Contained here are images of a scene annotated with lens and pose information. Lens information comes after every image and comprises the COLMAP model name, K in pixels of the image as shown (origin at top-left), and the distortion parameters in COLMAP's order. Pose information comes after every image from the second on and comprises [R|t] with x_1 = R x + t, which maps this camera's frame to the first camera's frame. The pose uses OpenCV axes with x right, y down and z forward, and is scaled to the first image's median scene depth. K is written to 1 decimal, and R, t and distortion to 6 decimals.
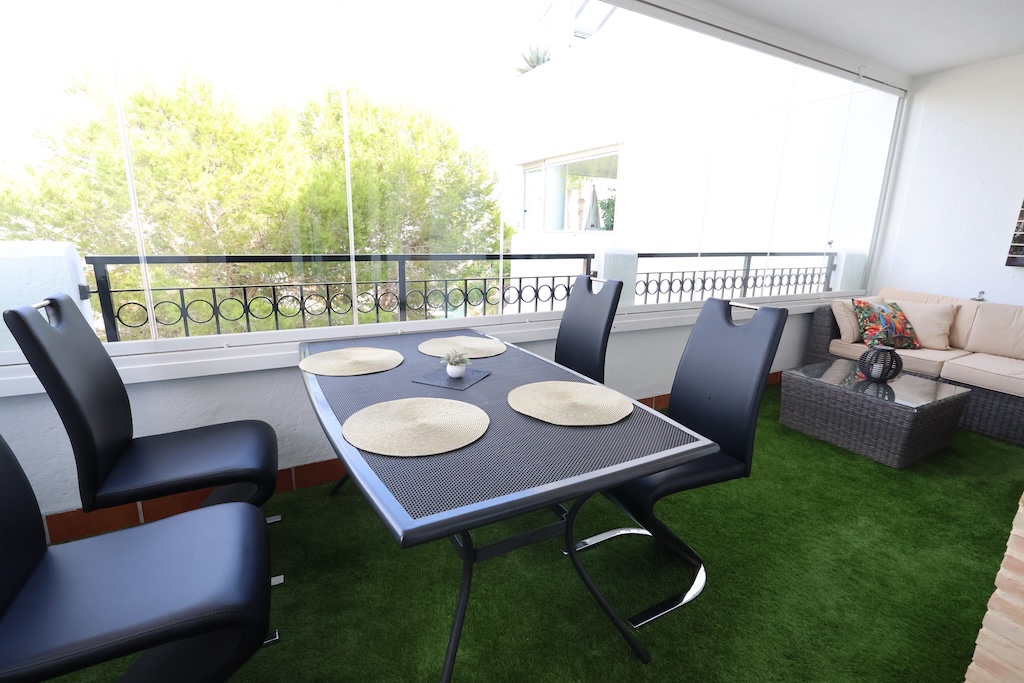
lens RADIAL K [[474.0, 0, 508.4], [0, 474.0, 342.5], [0, 0, 1]] dist [0.001118, 0.000568]
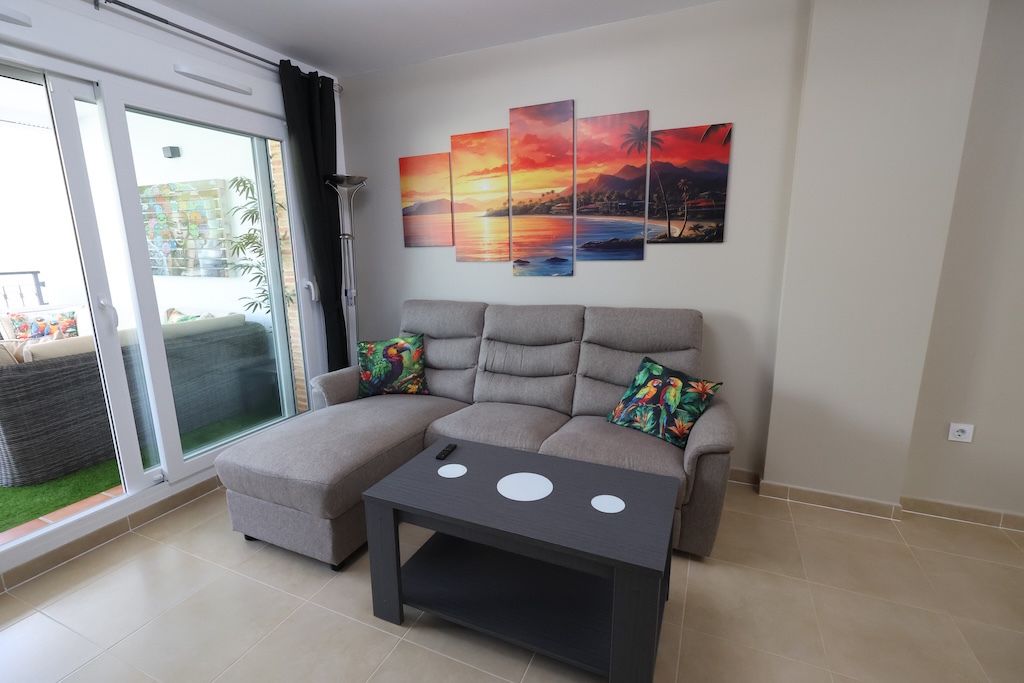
lens RADIAL K [[474.0, 0, 506.5], [0, 474.0, 343.9], [0, 0, 1]] dist [0.001118, 0.000568]
pose [[0.800088, -0.155313, 0.579427, 1.021581], [0.167608, 0.985312, 0.032672, 0.143075], [-0.575991, 0.070976, 0.814369, -0.591634]]
